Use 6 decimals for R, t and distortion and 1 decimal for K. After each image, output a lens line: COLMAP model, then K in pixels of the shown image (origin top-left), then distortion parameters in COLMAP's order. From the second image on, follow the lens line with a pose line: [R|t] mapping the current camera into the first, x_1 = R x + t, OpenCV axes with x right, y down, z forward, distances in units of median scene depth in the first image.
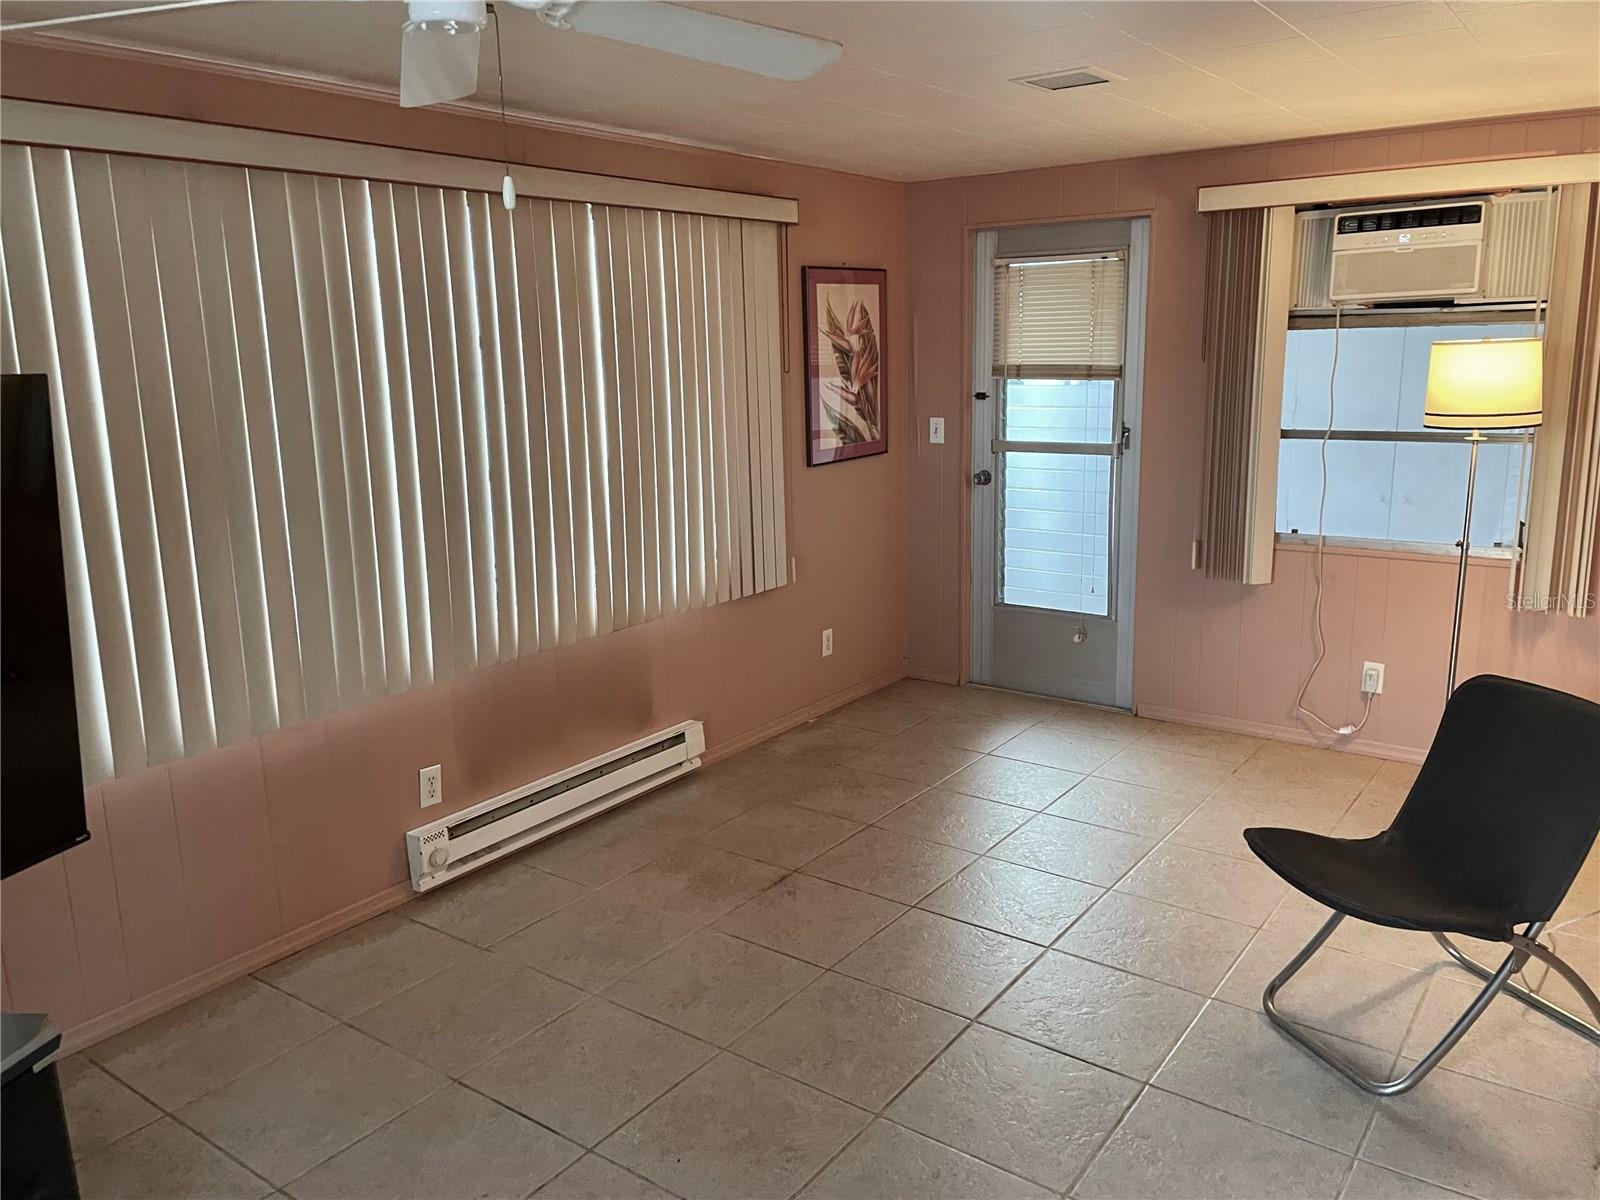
lens RADIAL K [[1216.6, 0, 814.3], [0, 1216.6, 587.2], [0, 0, 1]] dist [0.001610, 0.000432]
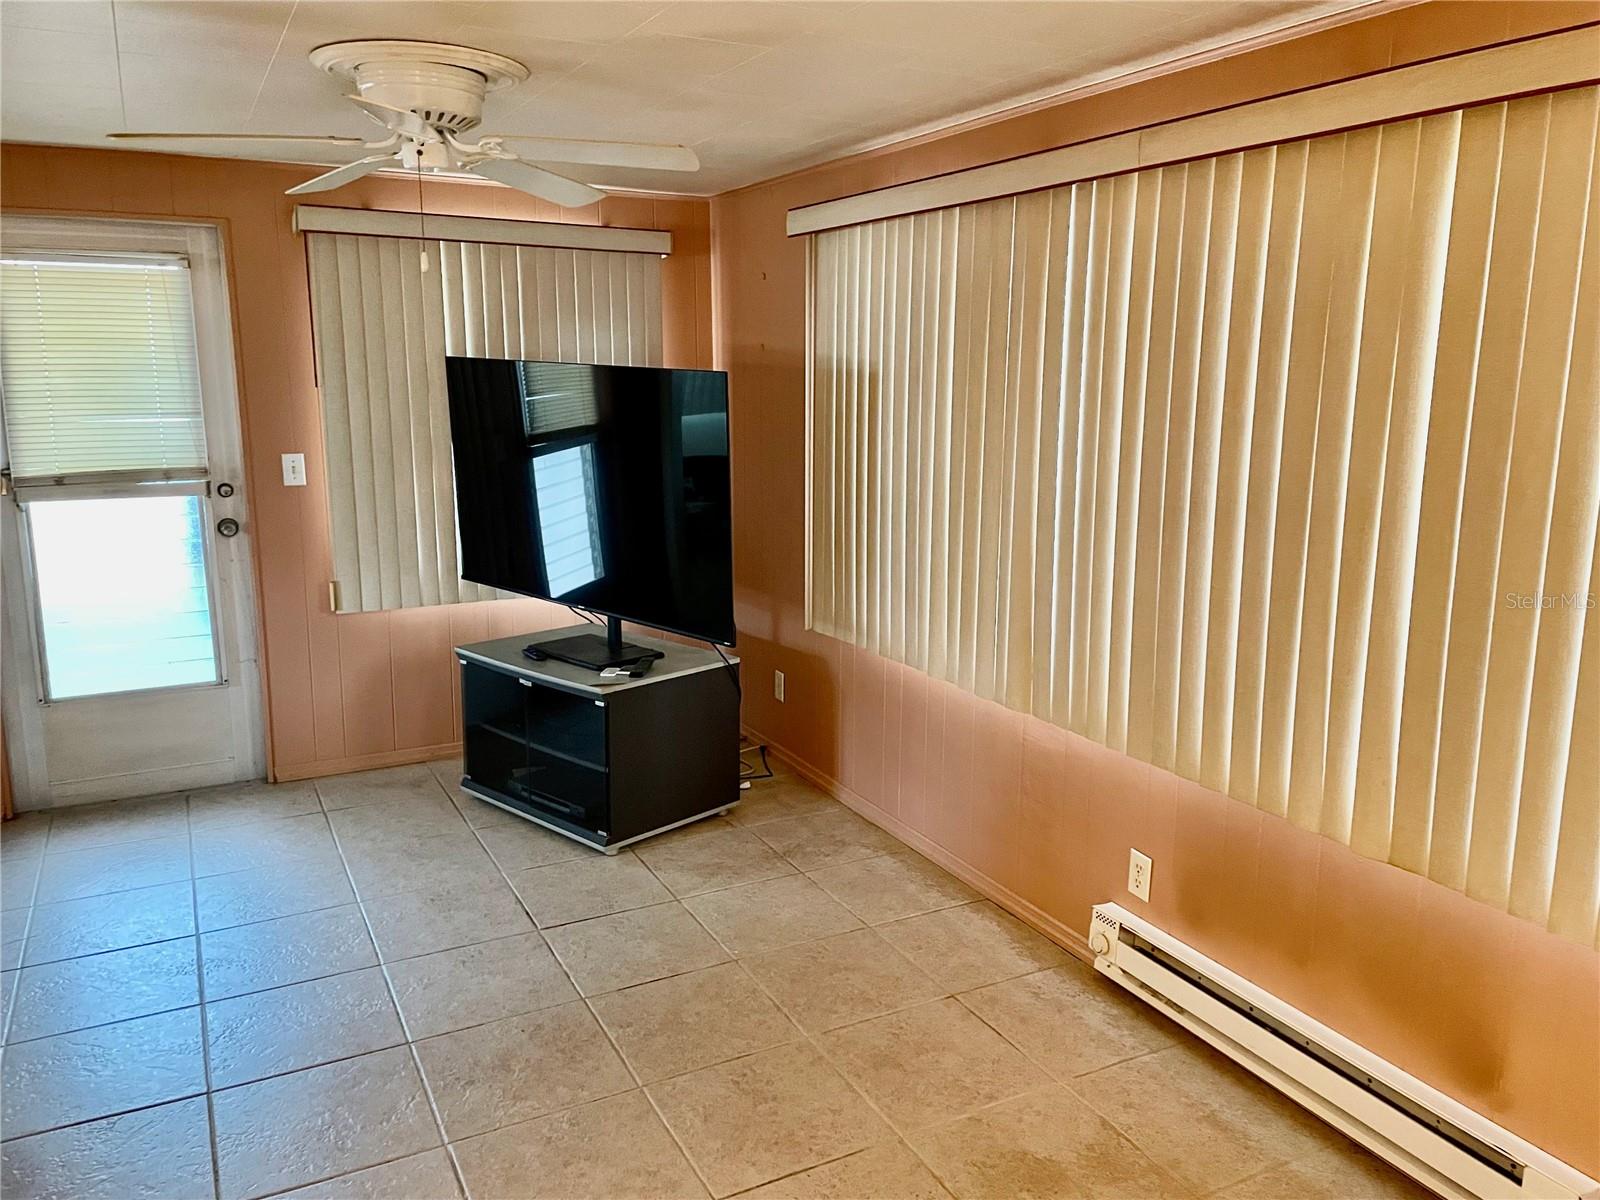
lens RADIAL K [[1216.6, 0, 814.3], [0, 1216.6, 587.2], [0, 0, 1]] dist [0.001610, 0.000432]
pose [[-0.441678, 0.190309, -0.876757, 0.512360], [-0.183245, 0.937507, 0.295808, -0.244882], [0.878261, 0.291313, -0.379203, 1.101466]]
